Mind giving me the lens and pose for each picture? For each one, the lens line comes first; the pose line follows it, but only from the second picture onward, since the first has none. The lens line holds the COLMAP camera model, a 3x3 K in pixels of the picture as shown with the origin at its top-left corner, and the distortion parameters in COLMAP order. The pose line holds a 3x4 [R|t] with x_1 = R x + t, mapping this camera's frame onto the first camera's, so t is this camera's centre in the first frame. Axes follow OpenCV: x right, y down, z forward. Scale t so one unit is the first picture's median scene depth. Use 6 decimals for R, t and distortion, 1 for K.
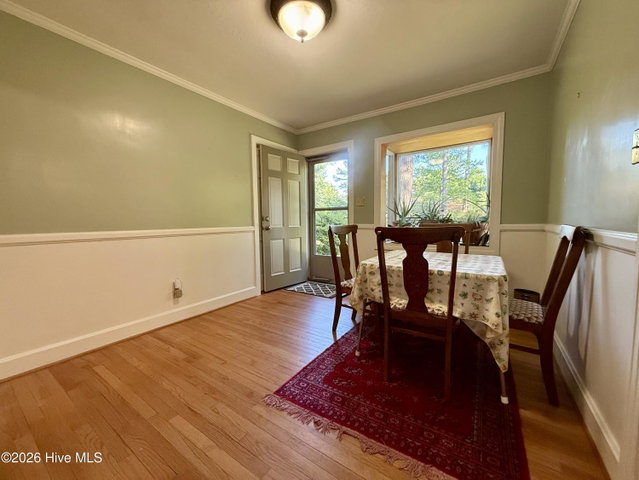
lens RADIAL K [[253.7, 0, 317.5], [0, 253.7, 239.9], [0, 0, 1]] dist [0.000339, -0.000141]
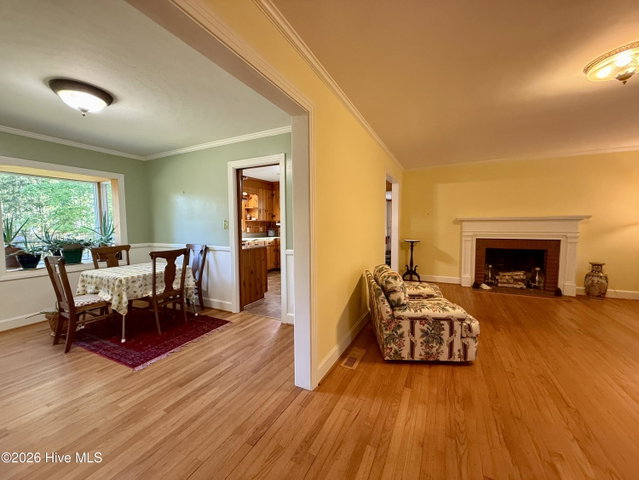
lens RADIAL K [[253.7, 0, 318.6], [0, 253.7, 239.3], [0, 0, 1]] dist [0.000339, -0.000141]
pose [[-0.130967, -0.044419, 0.990391, -1.219336], [0.083147, 0.994984, 0.055620, -0.100811], [-0.987894, 0.089633, -0.126616, 0.029624]]
